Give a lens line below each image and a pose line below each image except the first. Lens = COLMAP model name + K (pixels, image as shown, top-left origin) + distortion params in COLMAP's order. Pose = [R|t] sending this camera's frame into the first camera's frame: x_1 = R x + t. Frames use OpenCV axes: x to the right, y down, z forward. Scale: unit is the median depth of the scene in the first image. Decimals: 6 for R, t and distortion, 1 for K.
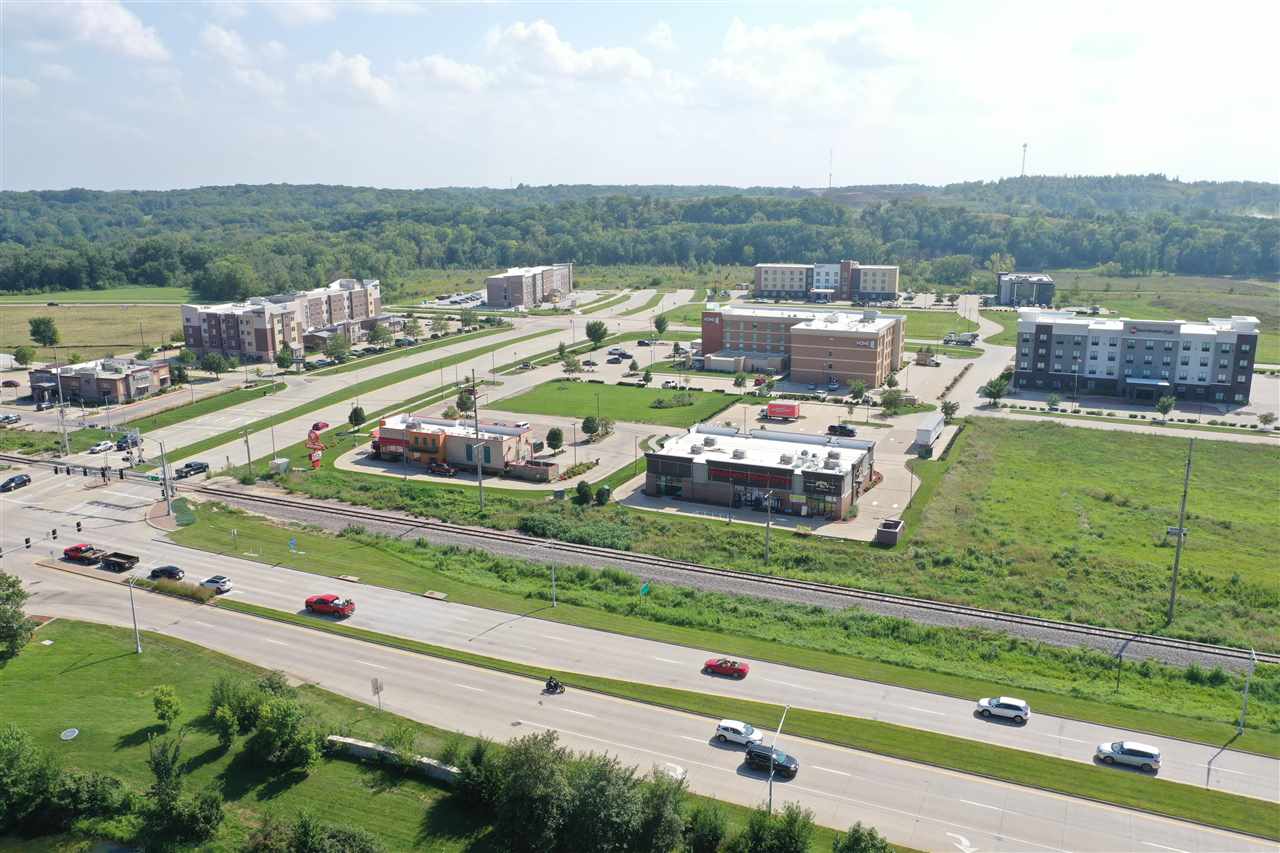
lens RADIAL K [[1005.2, 0, 638.0], [0, 1005.2, 425.2], [0, 0, 1]] dist [-0.004781, 0.000057]
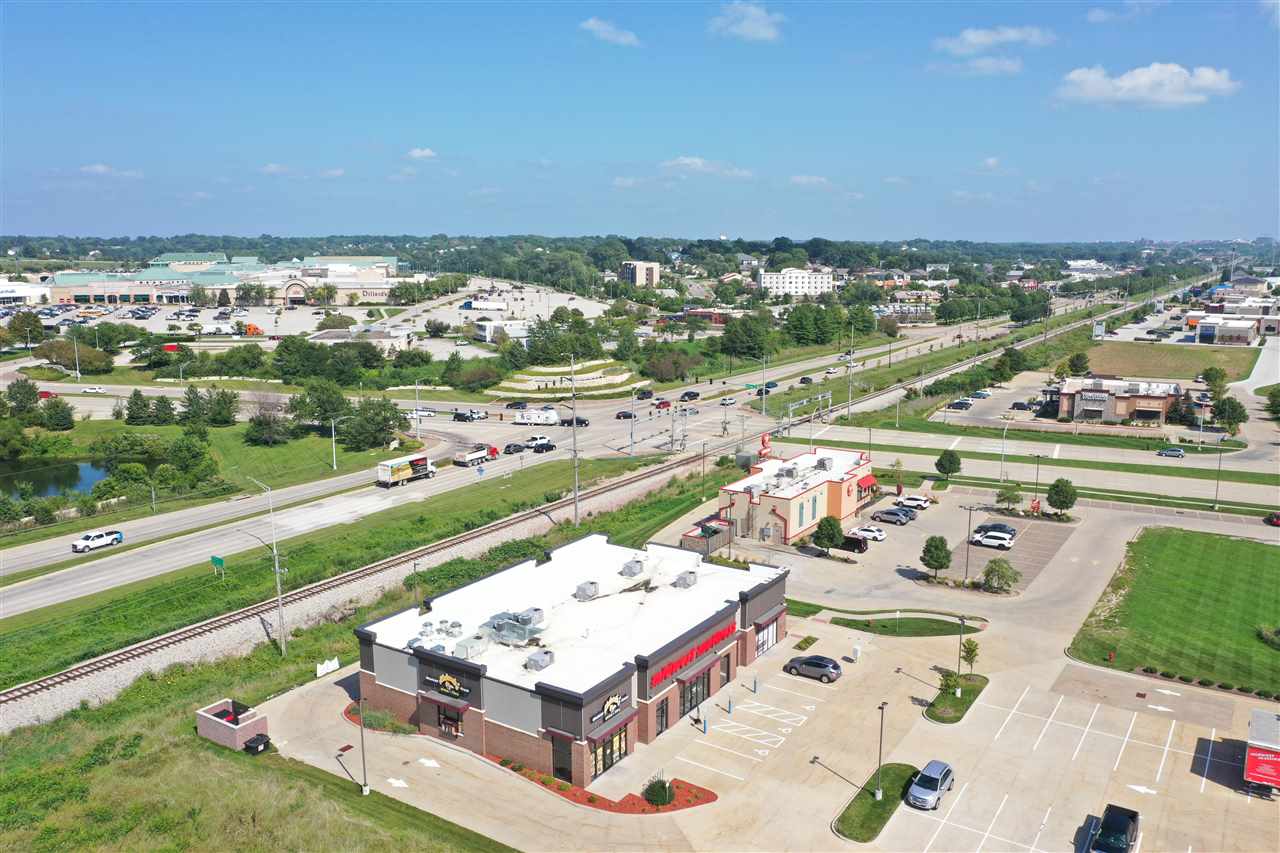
lens RADIAL K [[1005.2, 0, 638.0], [0, 1005.2, 425.2], [0, 0, 1]] dist [-0.004781, 0.000057]
pose [[-0.151315, 0.180773, -0.971815, 0.402013], [-0.224448, 0.951173, 0.211880, -0.117984], [0.962667, 0.250182, -0.103353, 0.693595]]
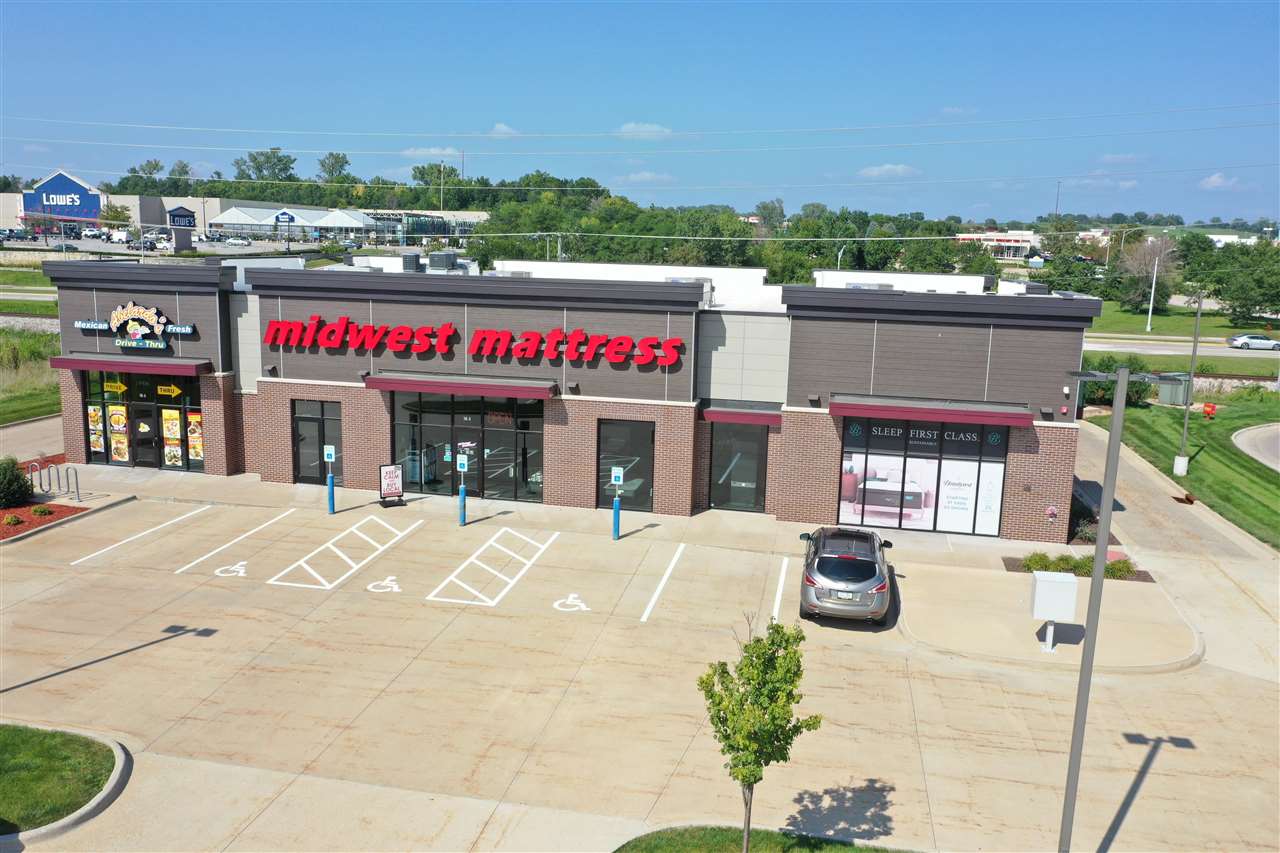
lens RADIAL K [[1005.6, 0, 637.7], [0, 1005.6, 426.2], [0, 0, 1]] dist [-0.013678, 0.005276]
pose [[-0.975181, 0.017974, -0.220678, 0.111590], [-0.073224, 0.914432, 0.398060, -0.026940], [0.208950, 0.404339, -0.890421, 0.810533]]
